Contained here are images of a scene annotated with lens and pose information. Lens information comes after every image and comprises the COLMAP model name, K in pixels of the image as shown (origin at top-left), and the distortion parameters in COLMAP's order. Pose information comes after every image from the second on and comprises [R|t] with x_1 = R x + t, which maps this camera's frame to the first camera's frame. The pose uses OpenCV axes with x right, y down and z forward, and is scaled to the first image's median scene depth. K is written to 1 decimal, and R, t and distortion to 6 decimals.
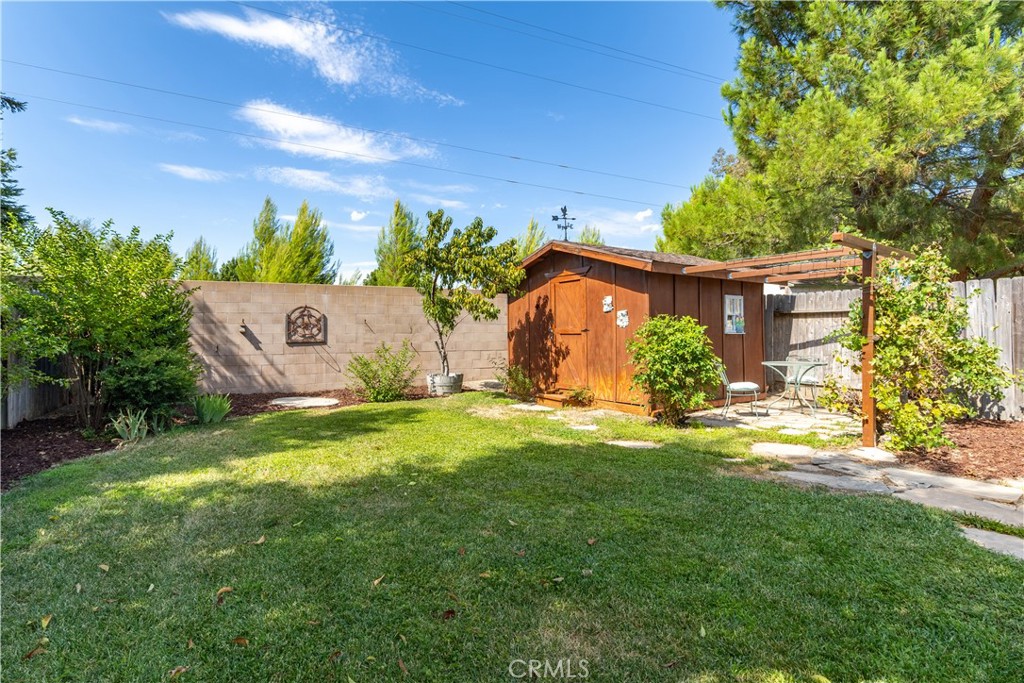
lens RADIAL K [[498.9, 0, 451.4], [0, 498.9, 325.9], [0, 0, 1]] dist [0.000902, -0.000326]
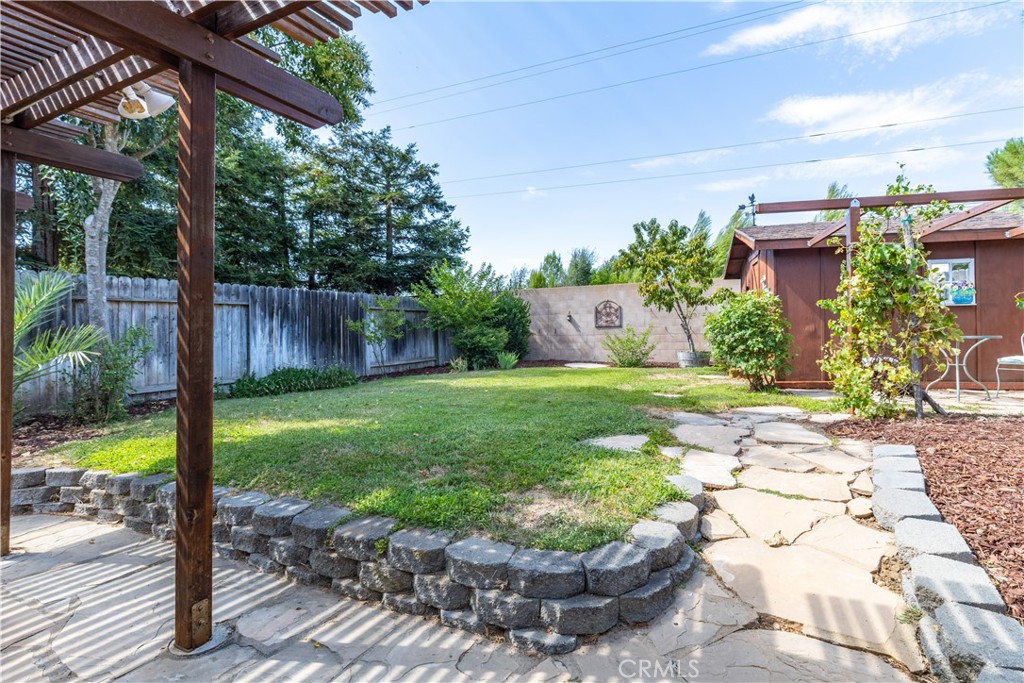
lens RADIAL K [[465.4, 0, 548.4], [0, 465.4, 333.4], [0, 0, 1]] dist [0.012361, -0.000077]
pose [[0.687667, -0.003038, -0.726020, 0.678744], [0.018130, 0.999751, 0.012989, 0.041097], [0.725800, -0.022095, 0.687551, -0.019060]]
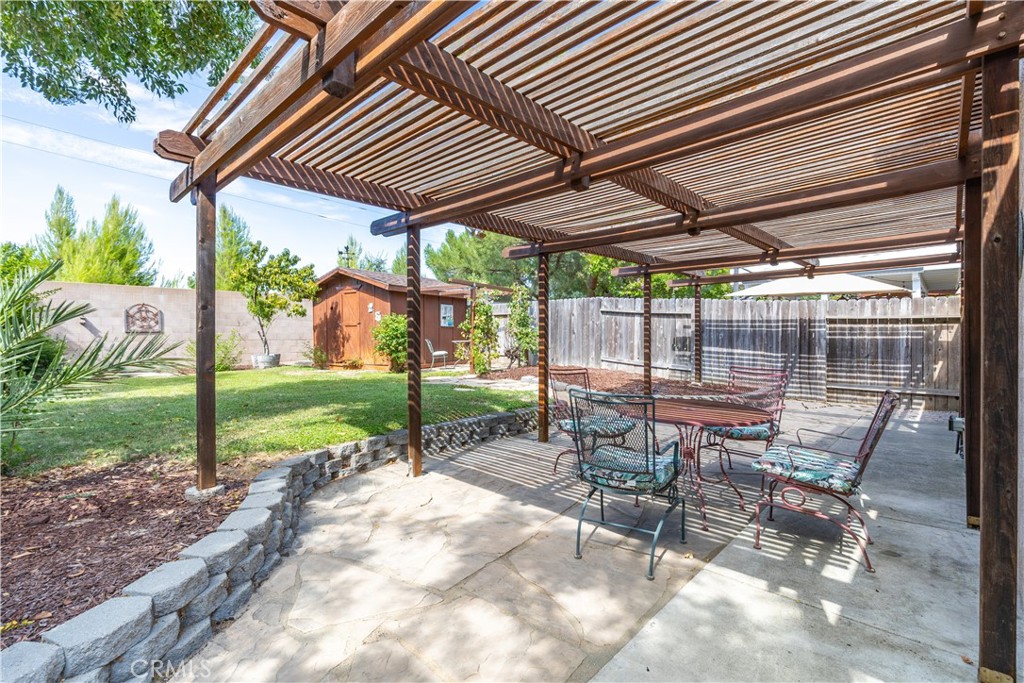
lens RADIAL K [[463.2, 0, 497.6], [0, 463.2, 344.9], [0, 0, 1]] dist [0.002904, 0.000055]
pose [[0.913417, -0.007046, 0.406965, 0.064138], [-0.006772, 0.999449, 0.032504, 0.026460], [-0.406970, -0.032445, 0.912865, -0.568962]]
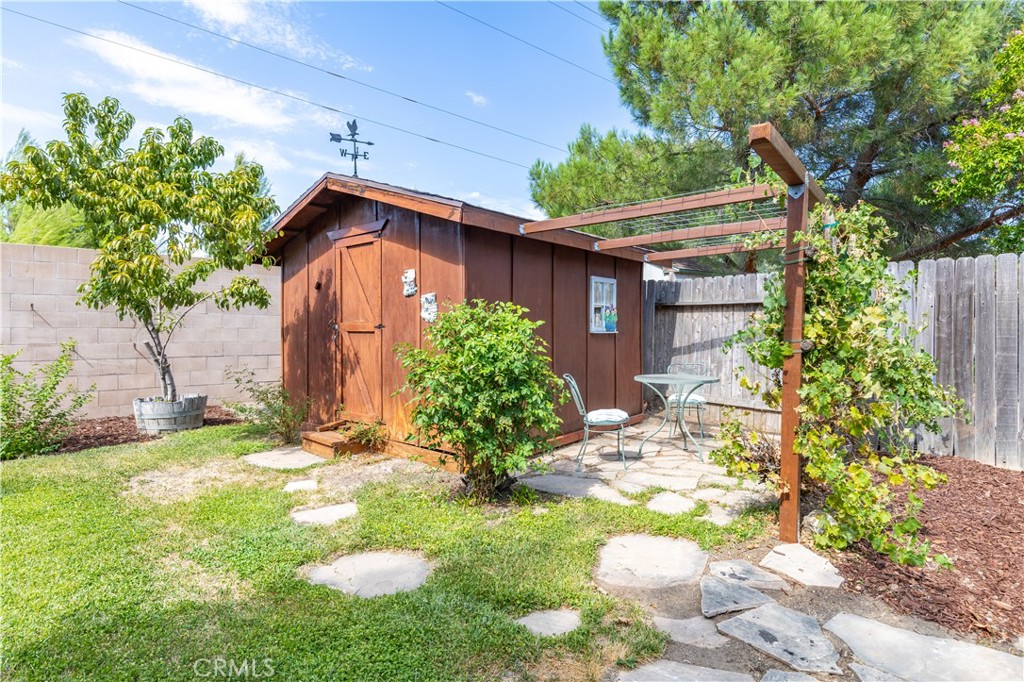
lens RADIAL K [[537.7, 0, 511.9], [0, 537.7, 334.6], [0, 0, 1]] dist [-0.000052, -0.000116]
pose [[0.955243, 0.003618, 0.295802, 0.226419], [-0.011589, 0.999615, 0.025197, 0.000961], [-0.295597, -0.027497, 0.954917, 0.327099]]
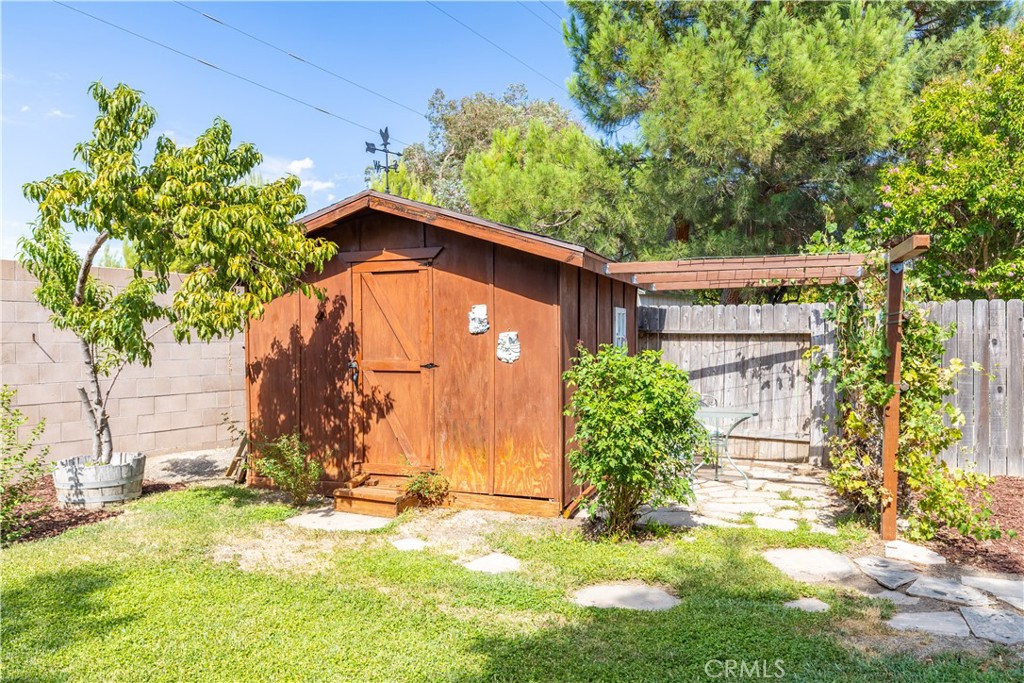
lens RADIAL K [[739.3, 0, 509.9], [0, 739.3, 350.7], [0, 0, 1]] dist [-0.001734, -0.002858]
pose [[0.800639, -0.006458, 0.599113, -0.140200], [-0.013643, 0.999486, 0.029007, -0.030801], [-0.598992, -0.031398, 0.800139, 0.304191]]
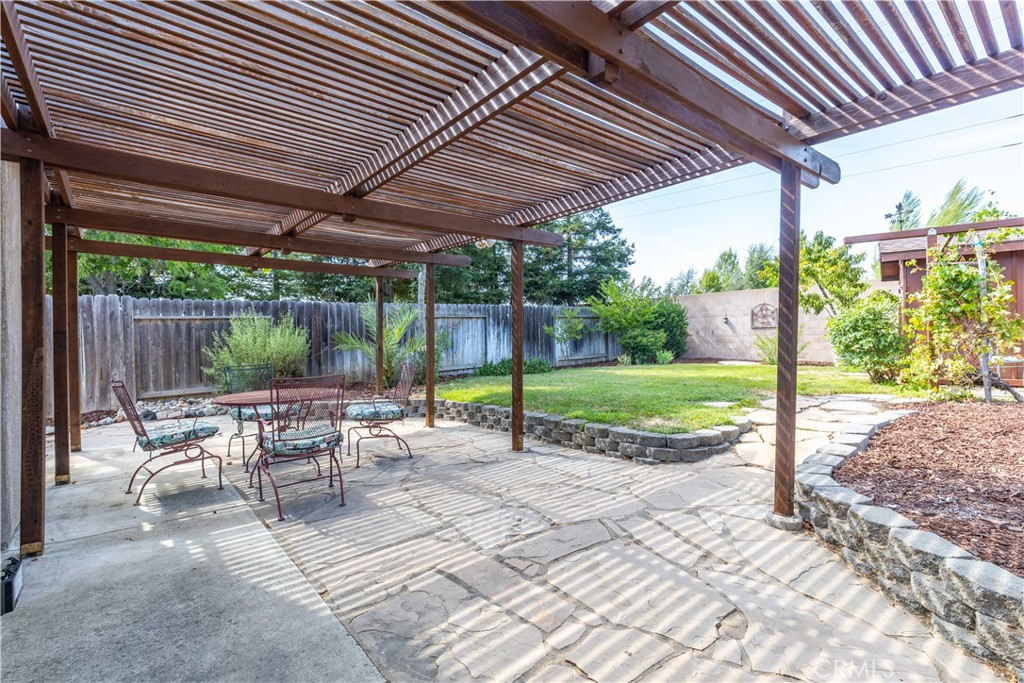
lens RADIAL K [[460.3, 0, 527.2], [0, 460.3, 341.9], [0, 0, 1]] dist [-0.000667, -0.000116]
pose [[0.341525, 0.010926, -0.939809, 0.963918], [0.027242, 0.999397, 0.021519, 0.033883], [0.939478, -0.032952, 0.341021, -0.177383]]
